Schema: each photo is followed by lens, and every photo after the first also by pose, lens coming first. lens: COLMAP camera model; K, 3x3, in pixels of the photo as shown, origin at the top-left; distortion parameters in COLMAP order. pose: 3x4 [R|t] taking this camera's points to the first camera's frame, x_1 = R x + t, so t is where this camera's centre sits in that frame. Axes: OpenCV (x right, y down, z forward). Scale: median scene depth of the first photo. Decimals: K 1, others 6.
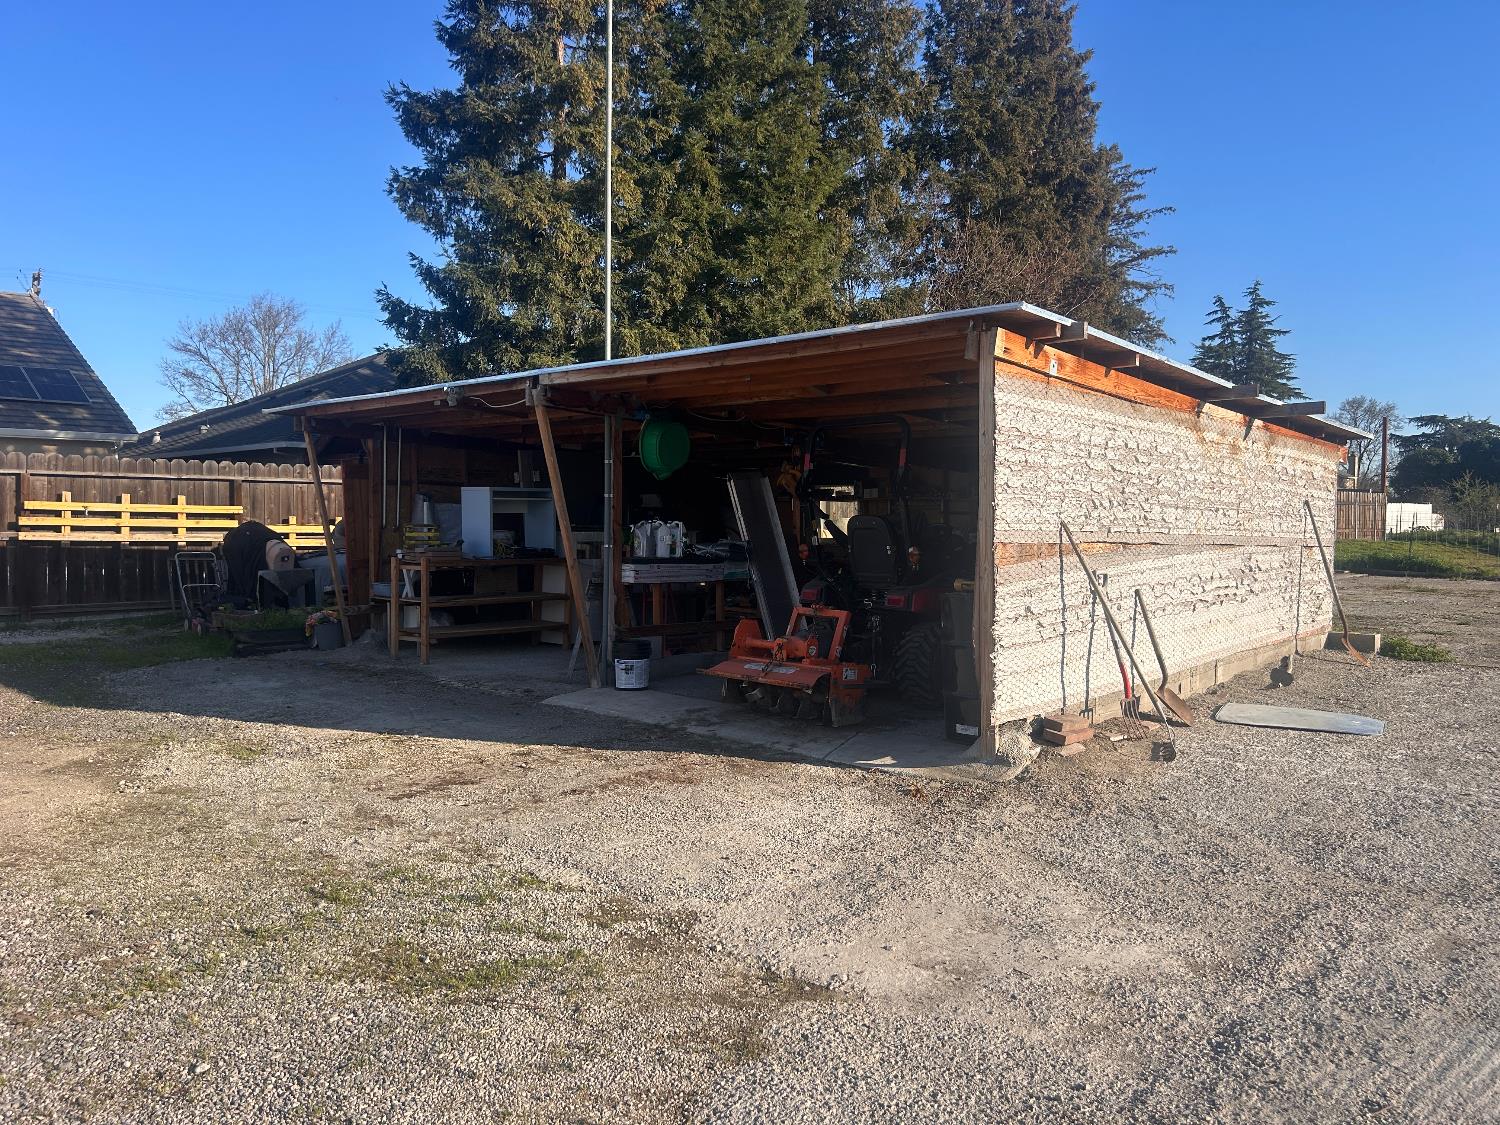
lens RADIAL K [[1120.0, 0, 747.7], [0, 1120.0, 575.6], [0, 0, 1]] dist [0.014521, -0.006781]
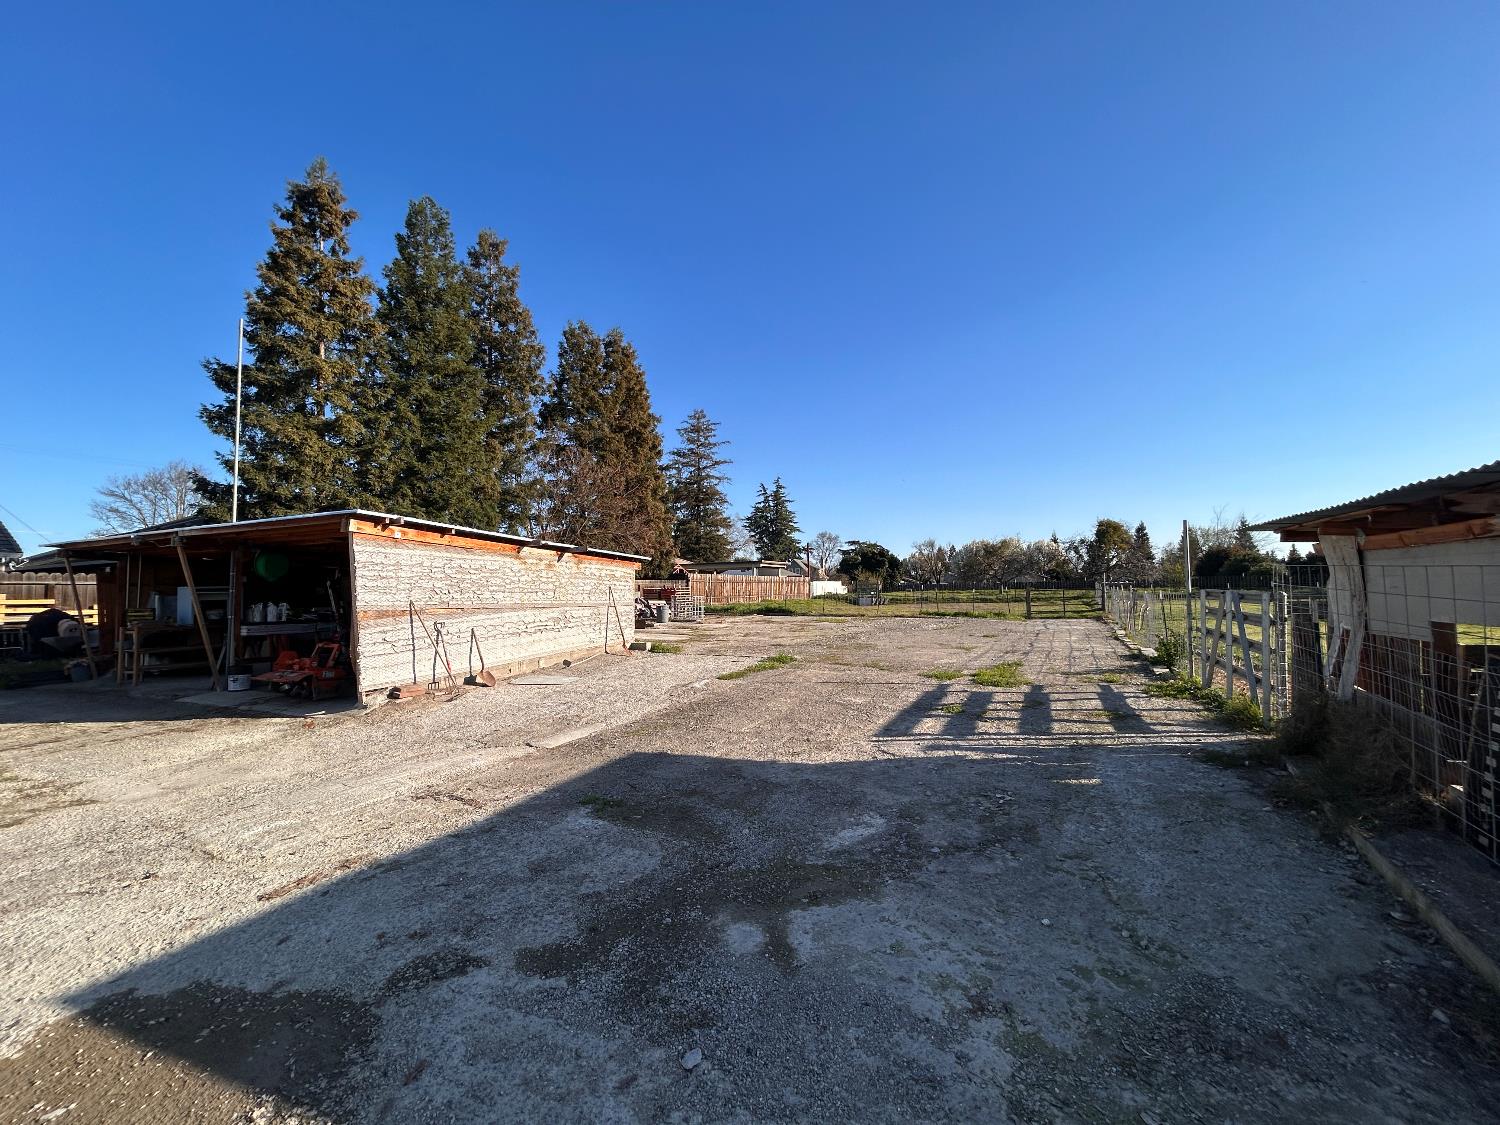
lens RADIAL K [[598.5, 0, 745.9], [0, 598.5, 561.2], [0, 0, 1]] dist [-0.000814, -0.001395]
pose [[0.944636, -0.005912, 0.328067, 0.181884], [0.039638, 0.994571, -0.096210, 0.005978], [-0.325717, 0.103888, 0.939742, -0.133812]]
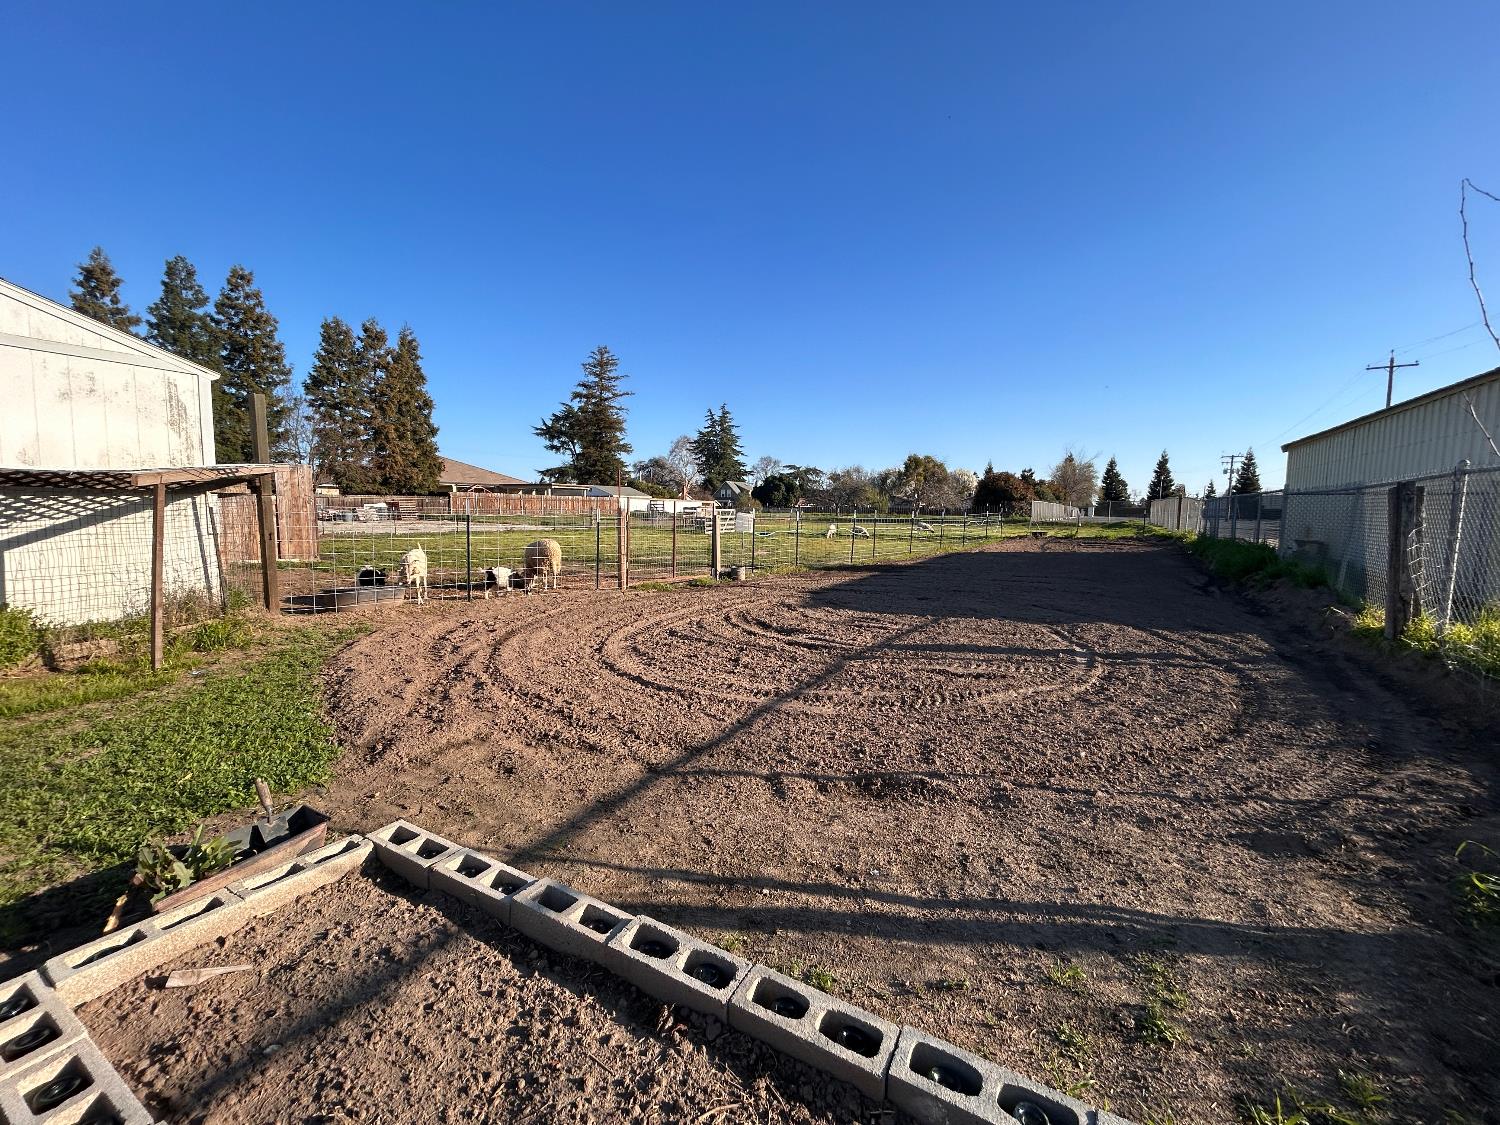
lens RADIAL K [[598.5, 0, 756.0], [0, 598.5, 568.5], [0, 0, 1]] dist [-0.000814, -0.001395]
pose [[0.964339, -0.022487, 0.263714, 1.291667], [0.009840, 0.998741, 0.049180, 0.085973], [-0.264488, -0.044831, 0.963346, -1.338633]]
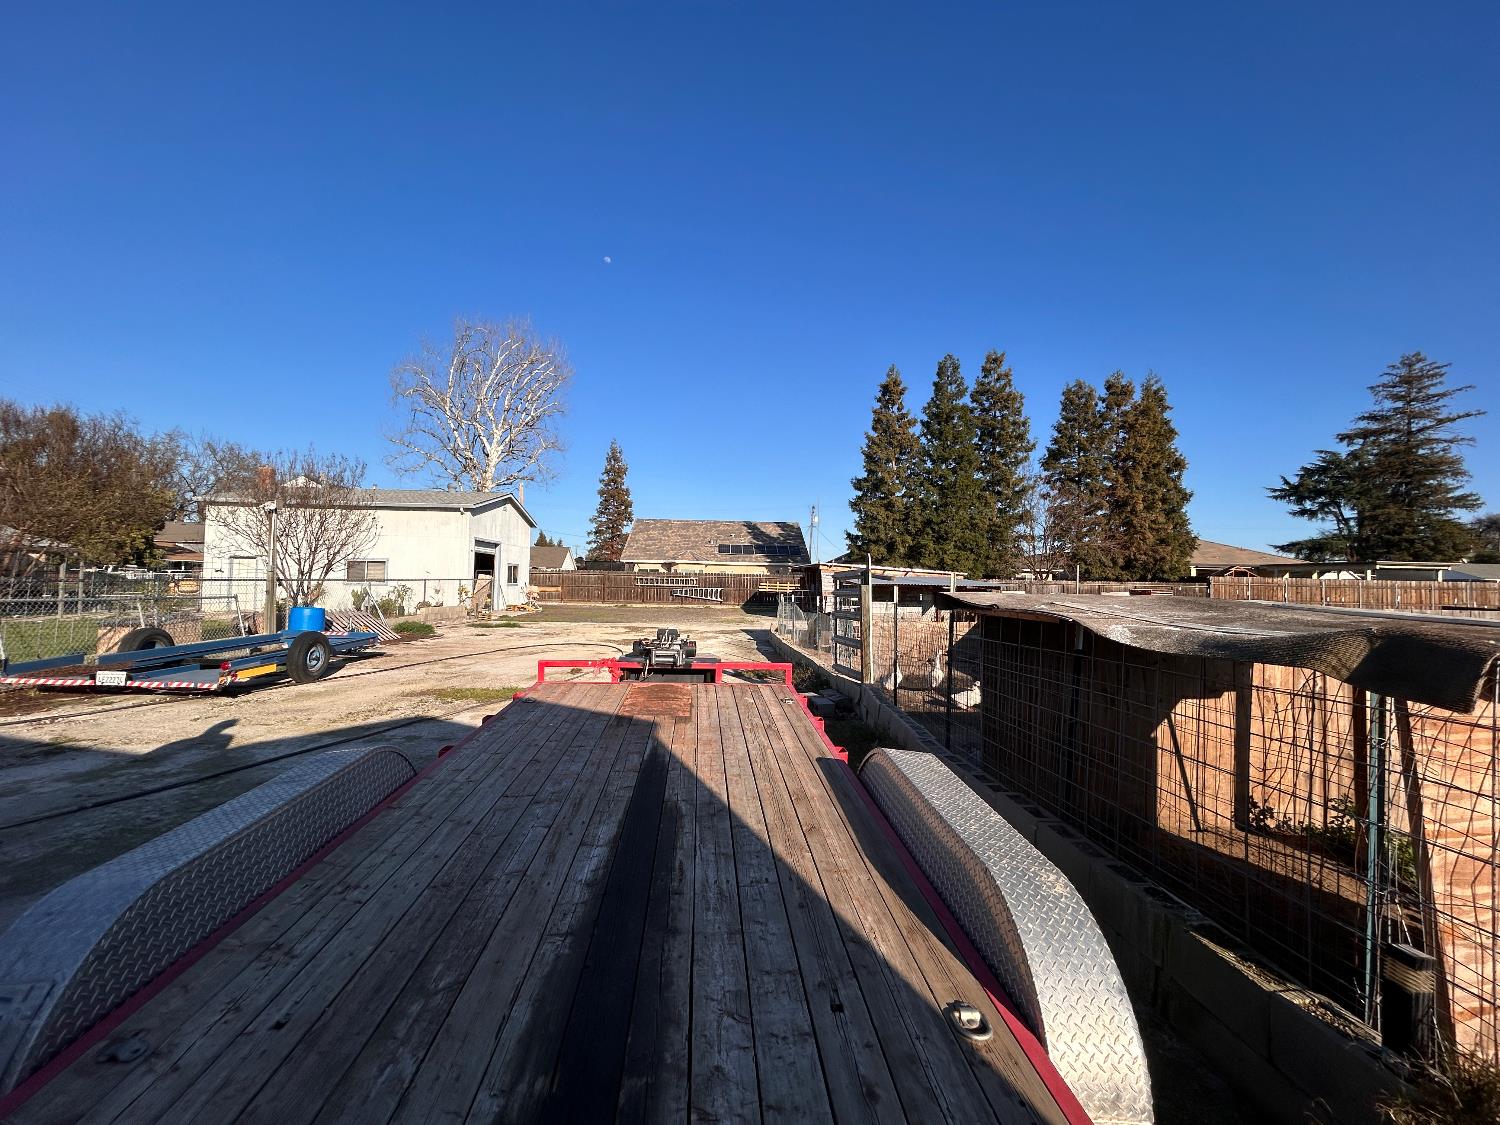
lens RADIAL K [[598.5, 0, 748.9], [0, 598.5, 560.2], [0, 0, 1]] dist [-0.000814, -0.001395]
pose [[0.742289, -0.014635, -0.669921, 0.851013], [-0.051307, 0.995585, -0.078599, 0.035793], [0.668113, 0.092715, 0.738260, -0.795926]]
